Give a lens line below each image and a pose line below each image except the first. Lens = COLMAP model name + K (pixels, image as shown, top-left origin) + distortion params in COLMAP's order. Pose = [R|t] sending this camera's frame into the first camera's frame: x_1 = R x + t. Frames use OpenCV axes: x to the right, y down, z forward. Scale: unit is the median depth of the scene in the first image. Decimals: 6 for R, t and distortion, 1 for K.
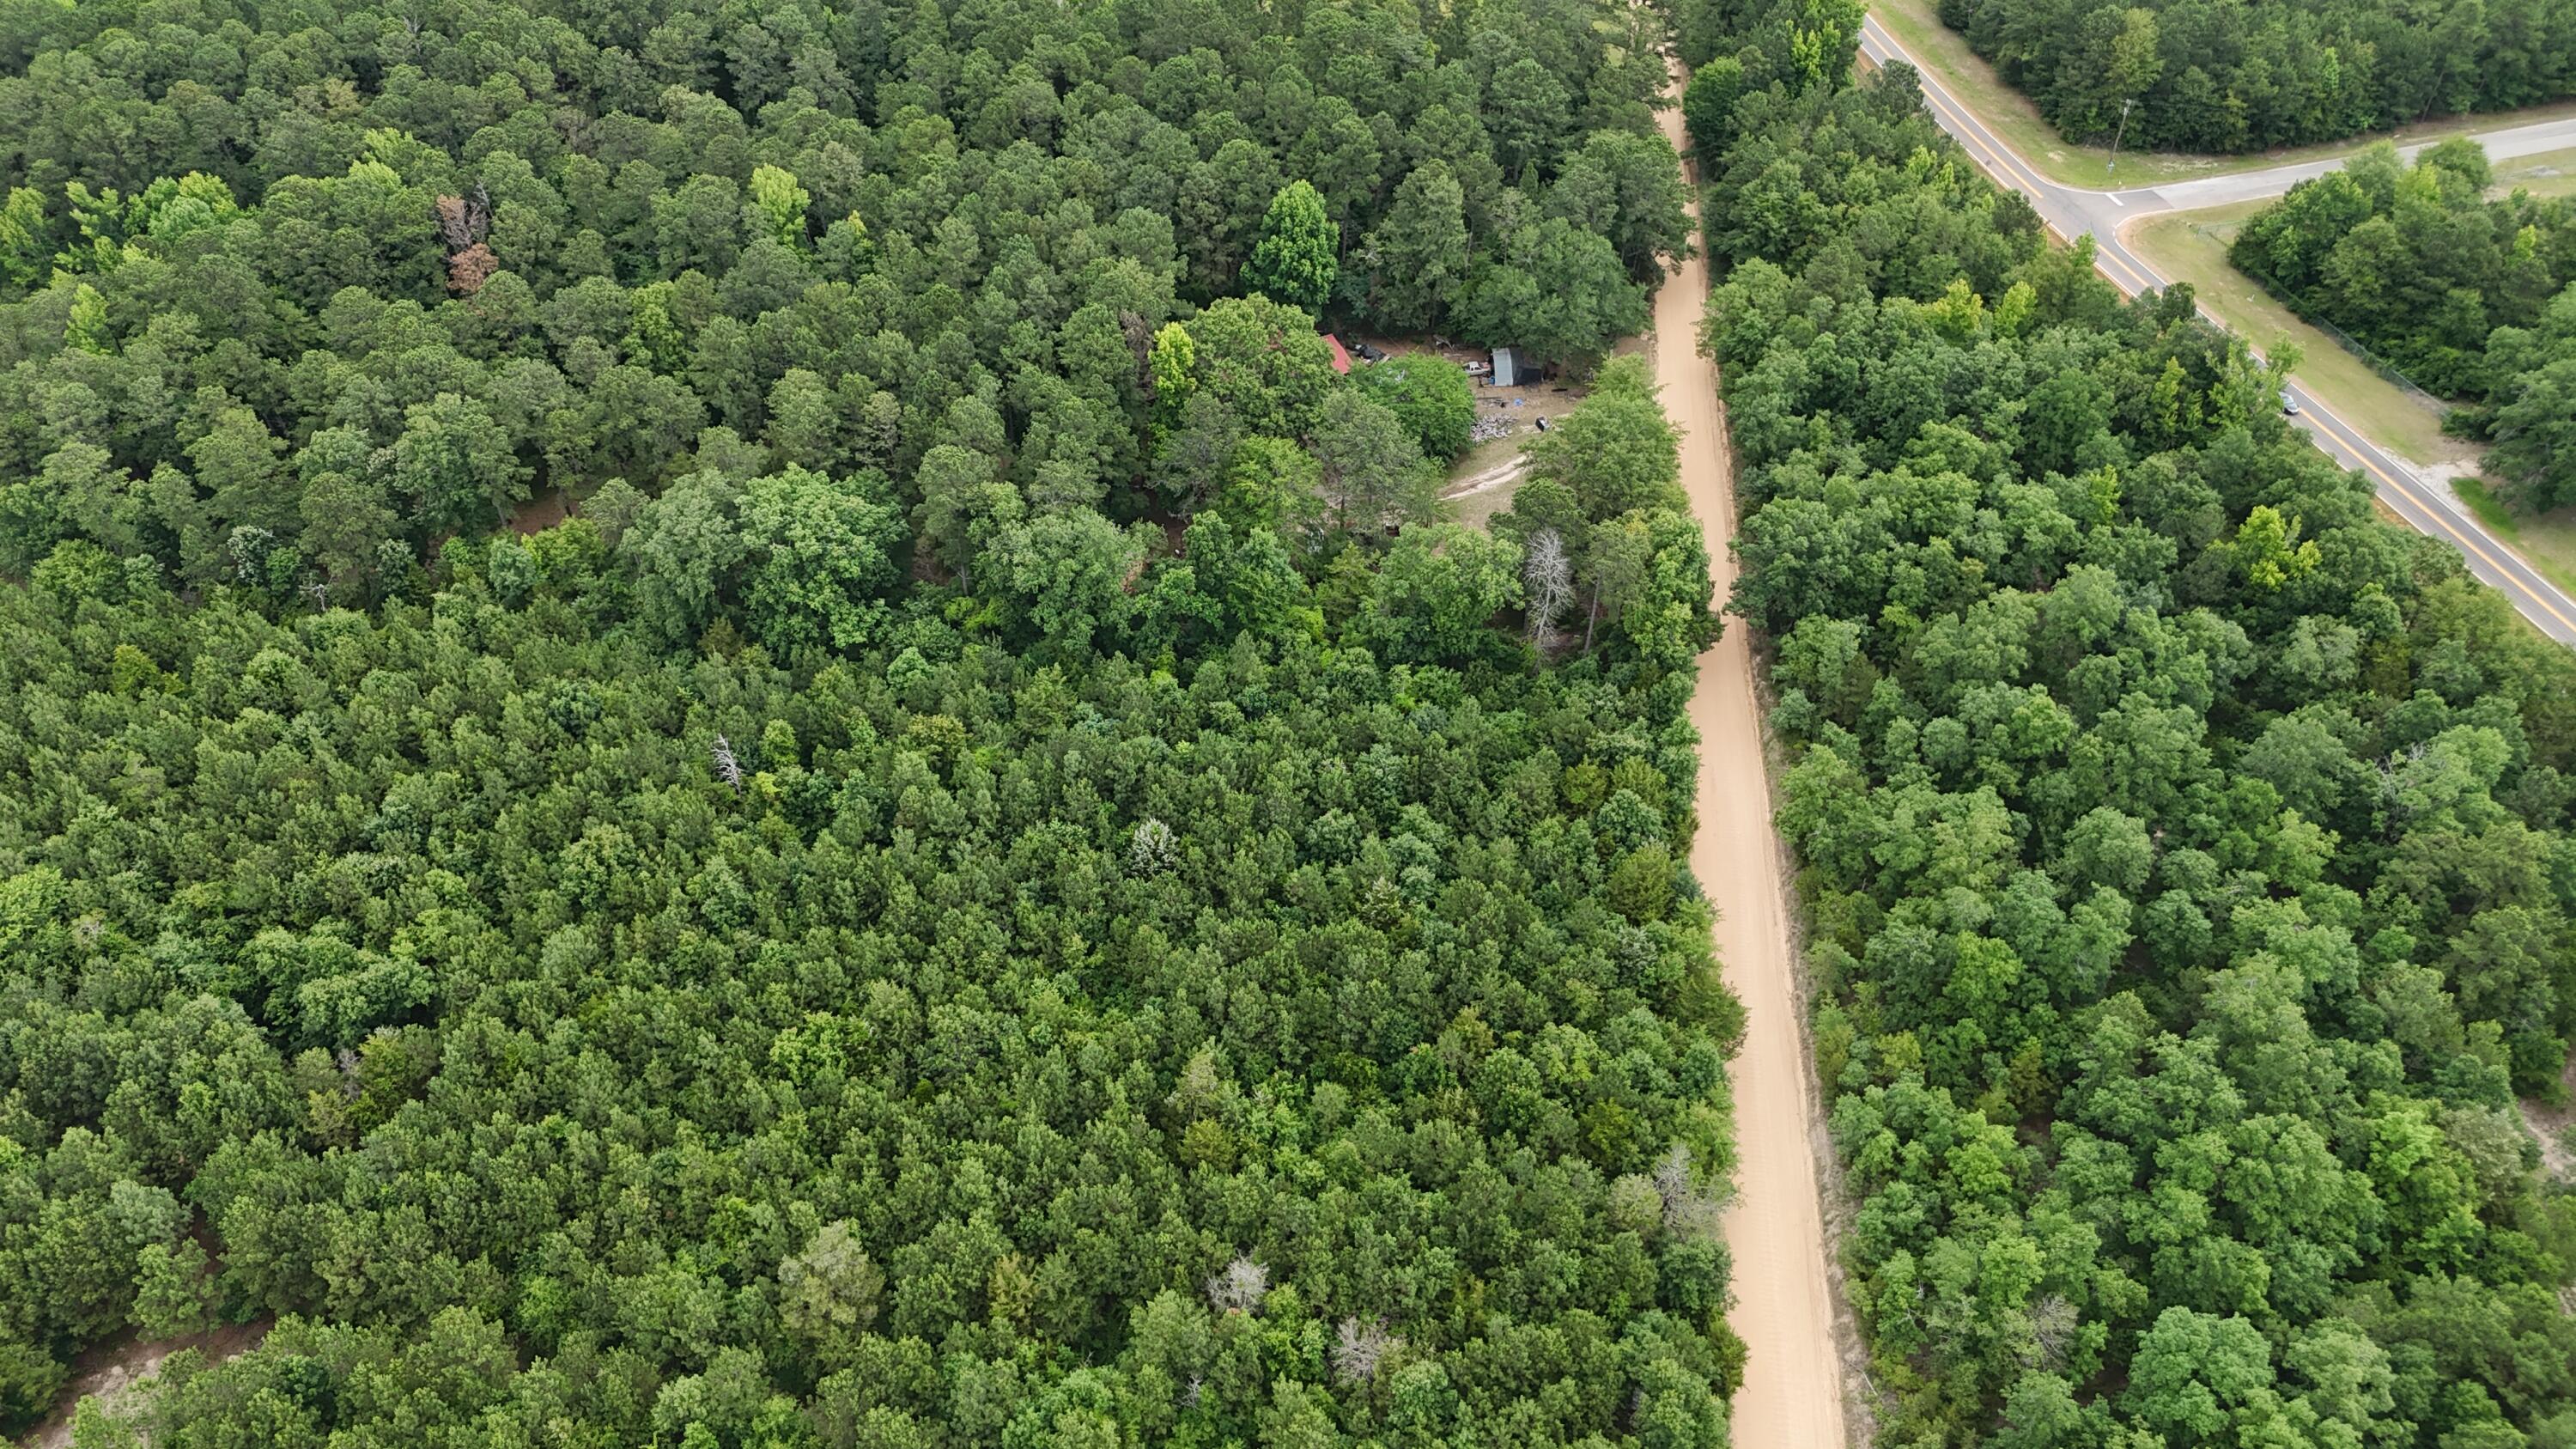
lens RADIAL K [[1894.2, 0, 1287.5], [0, 1894.2, 727.7], [0, 0, 1]] dist [0.071298, -0.068407]
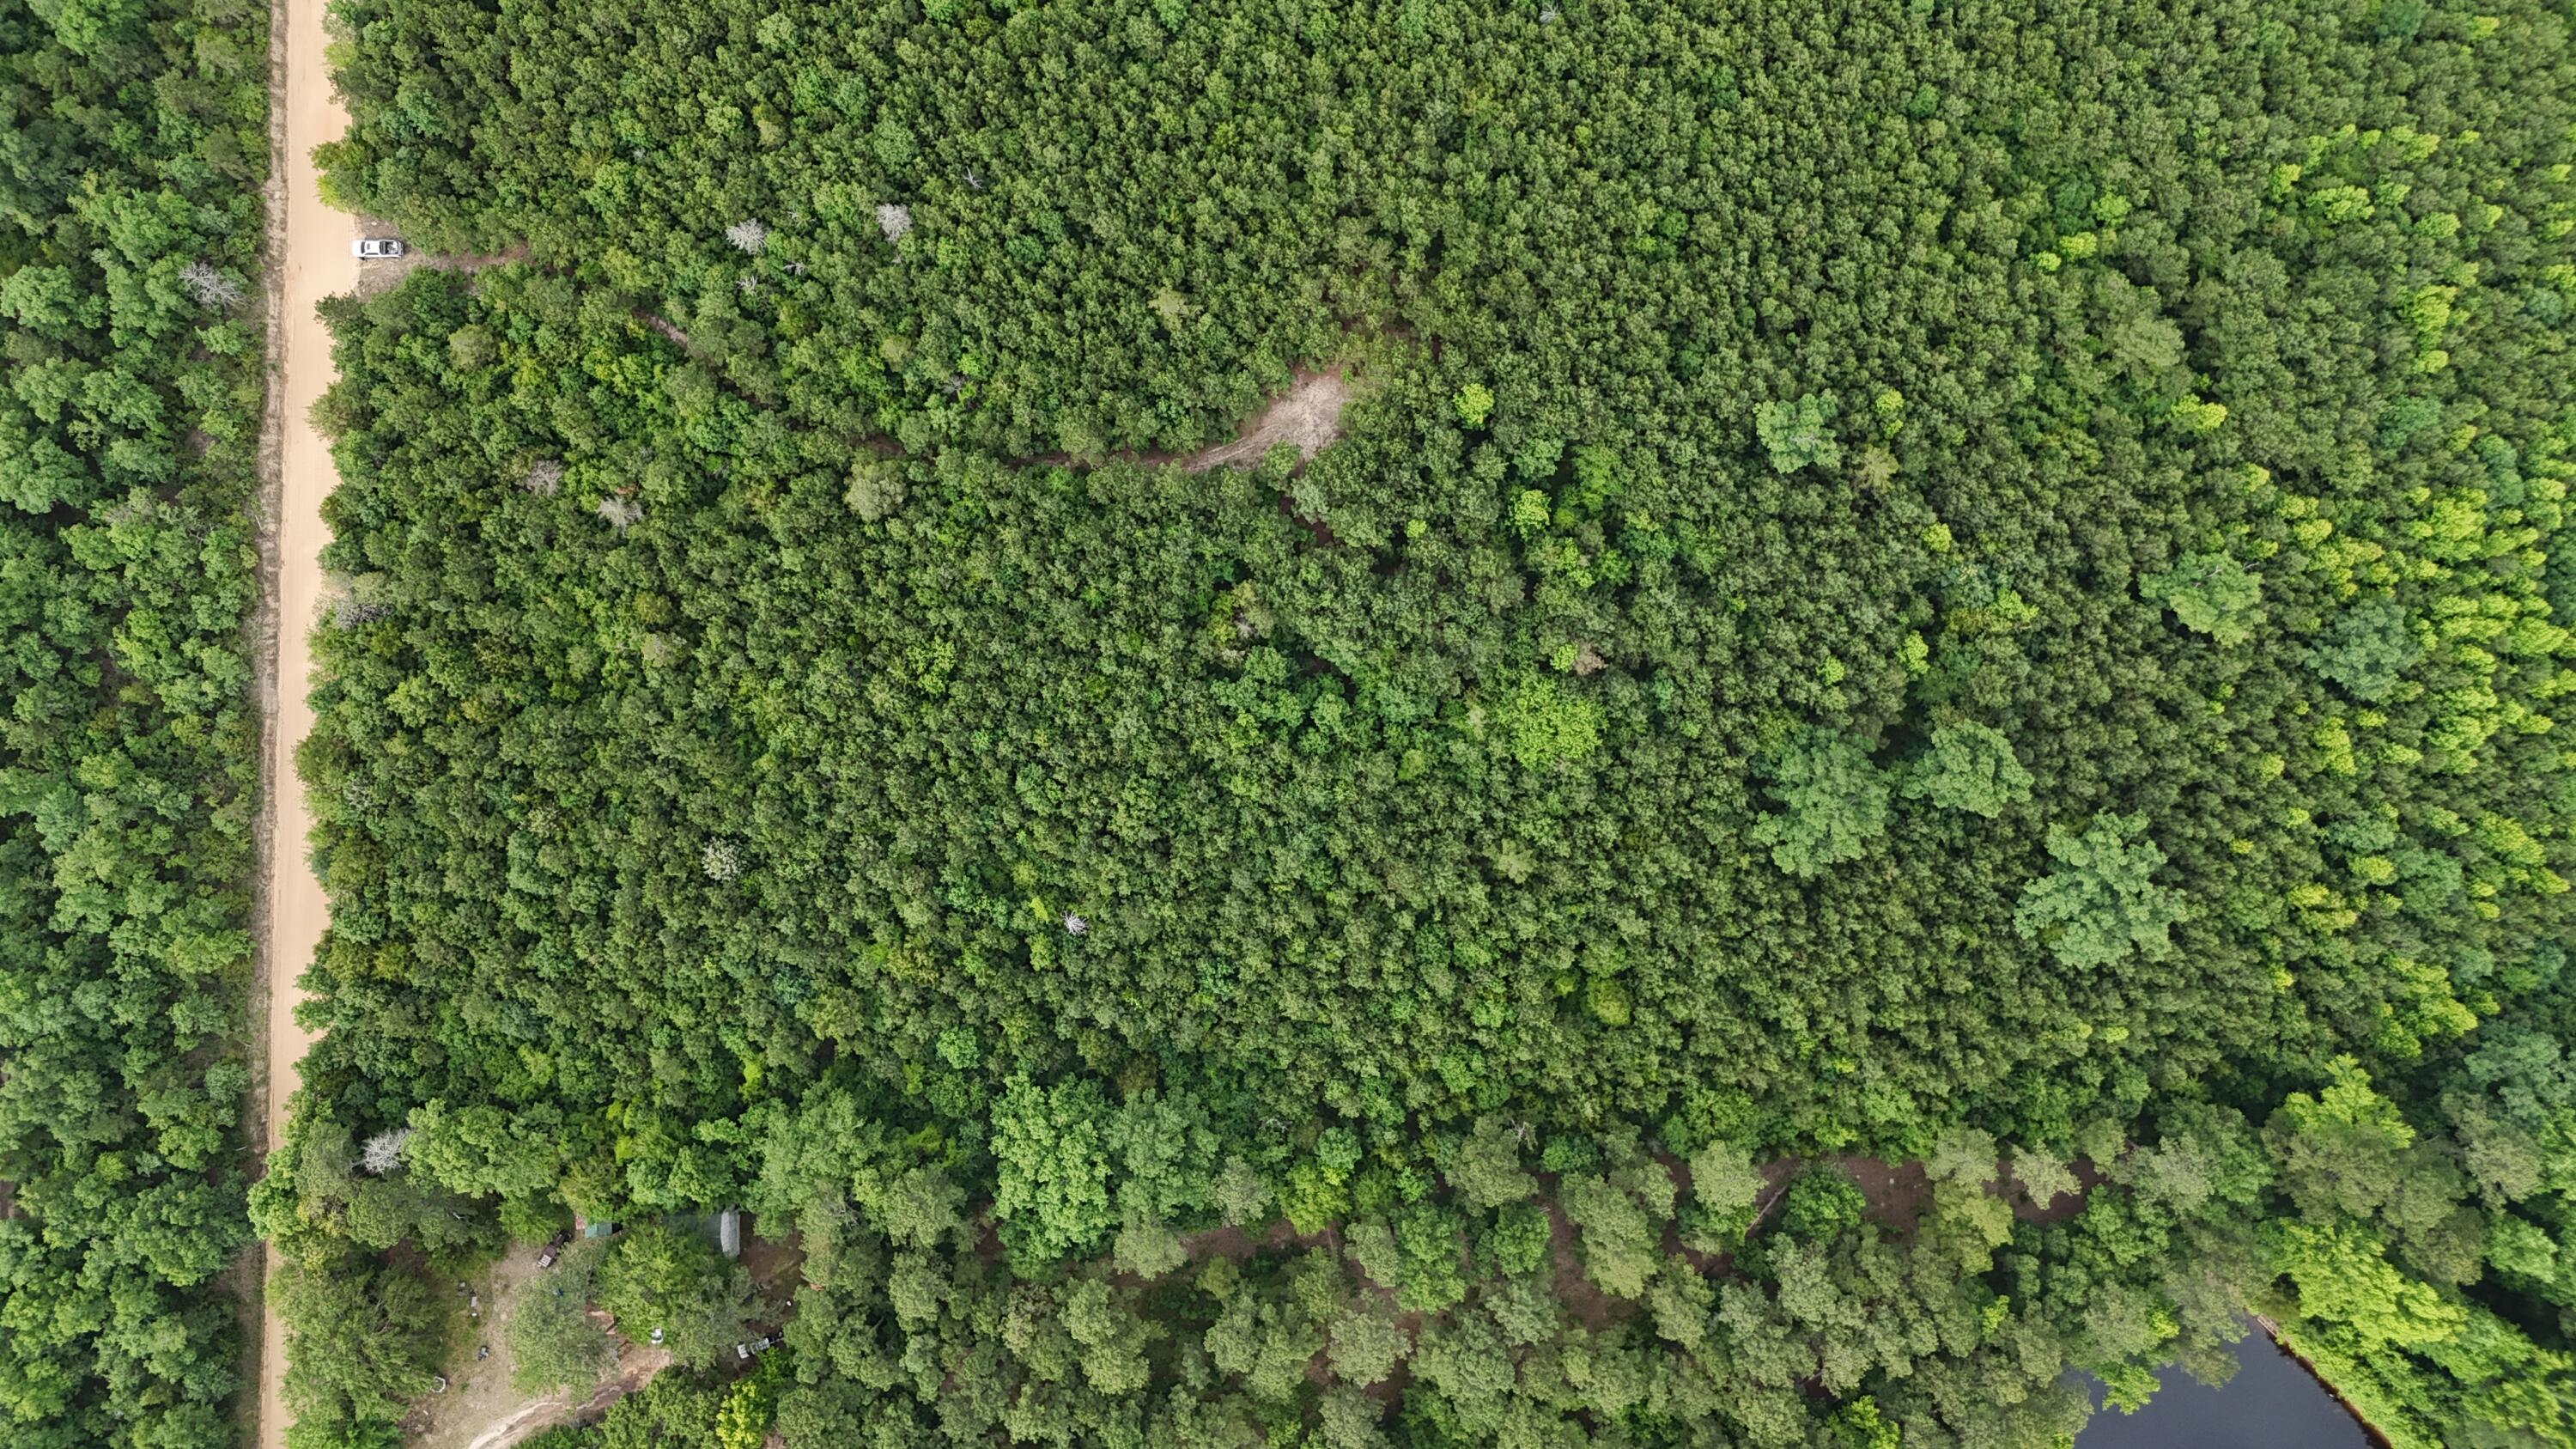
lens RADIAL K [[1894.2, 0, 1305.8], [0, 1894.2, 717.1], [0, 0, 1]] dist [0.071298, -0.068407]
pose [[-0.994751, 0.100080, 0.021318, -0.484913], [-0.051057, -0.666005, 0.744198, -0.830084], [0.088677, 0.739203, 0.667619, 0.070929]]
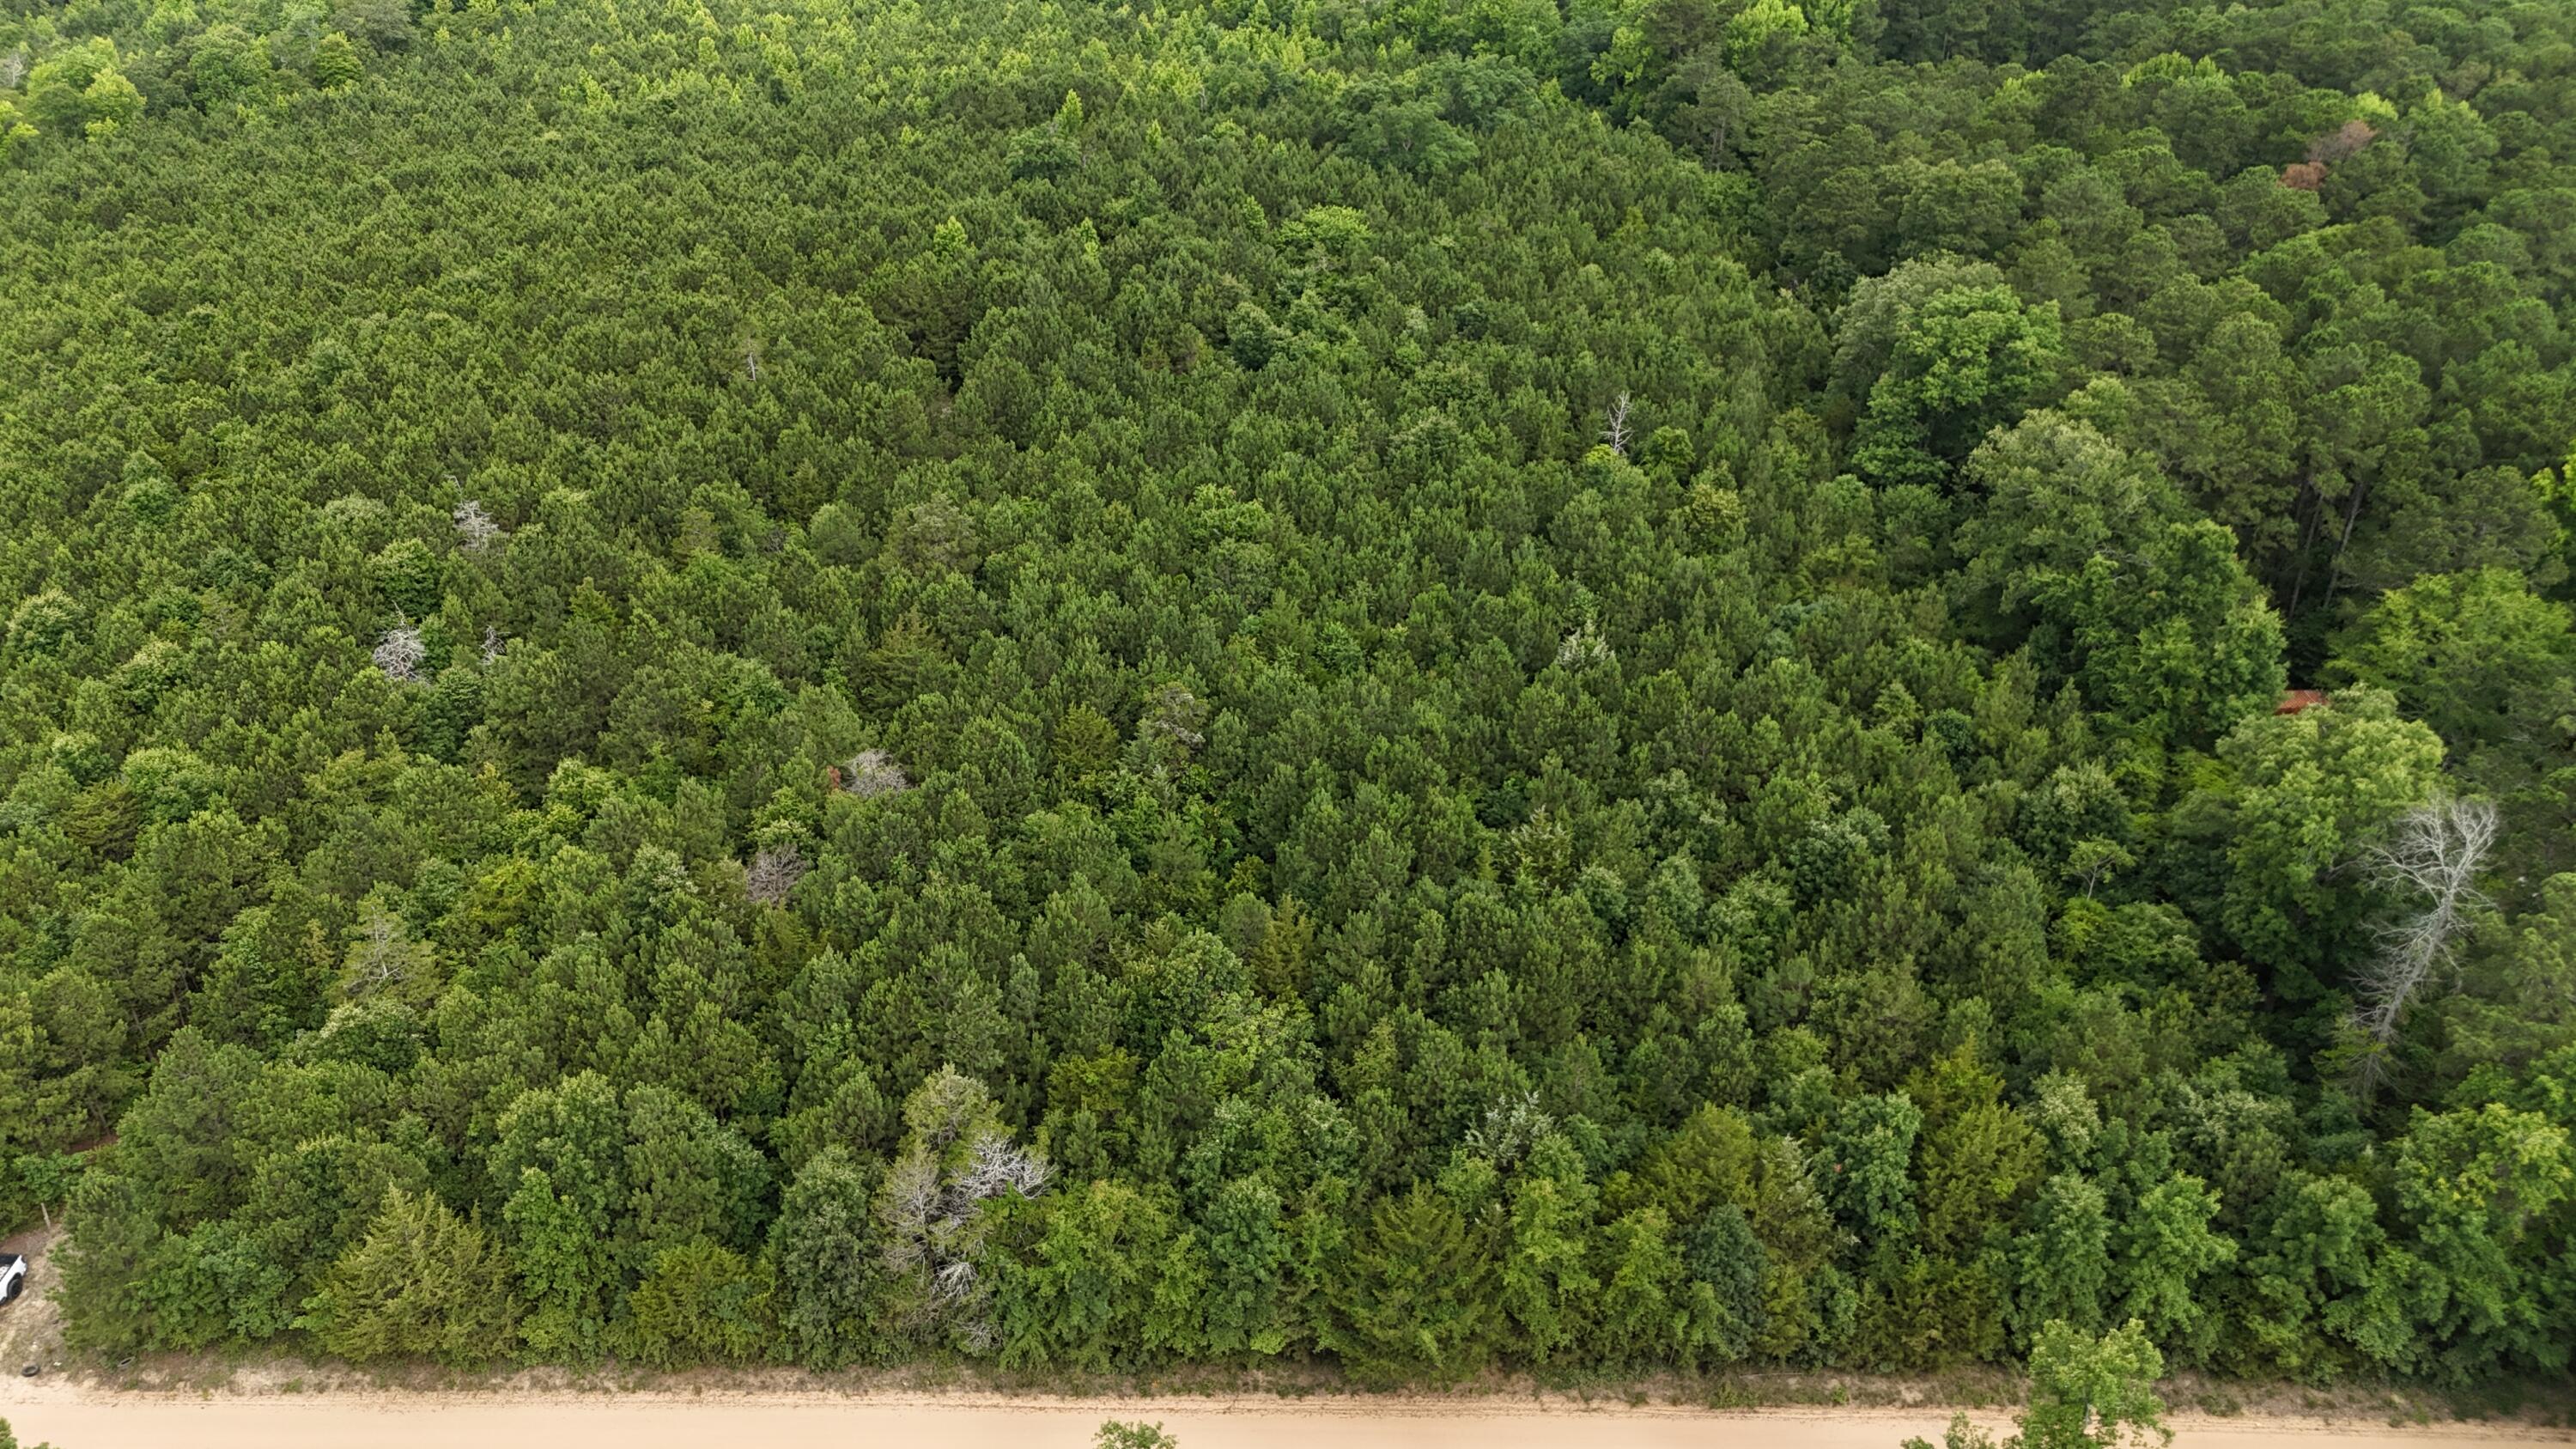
lens RADIAL K [[1894.2, 0, 1289.6], [0, 1894.2, 720.4], [0, 0, 1]] dist [0.071298, -0.068407]
pose [[0.079692, 0.506126, -0.858770, 0.498645], [-0.691357, 0.648692, 0.318158, -0.067488], [0.718105, 0.568362, 0.401610, 0.618261]]
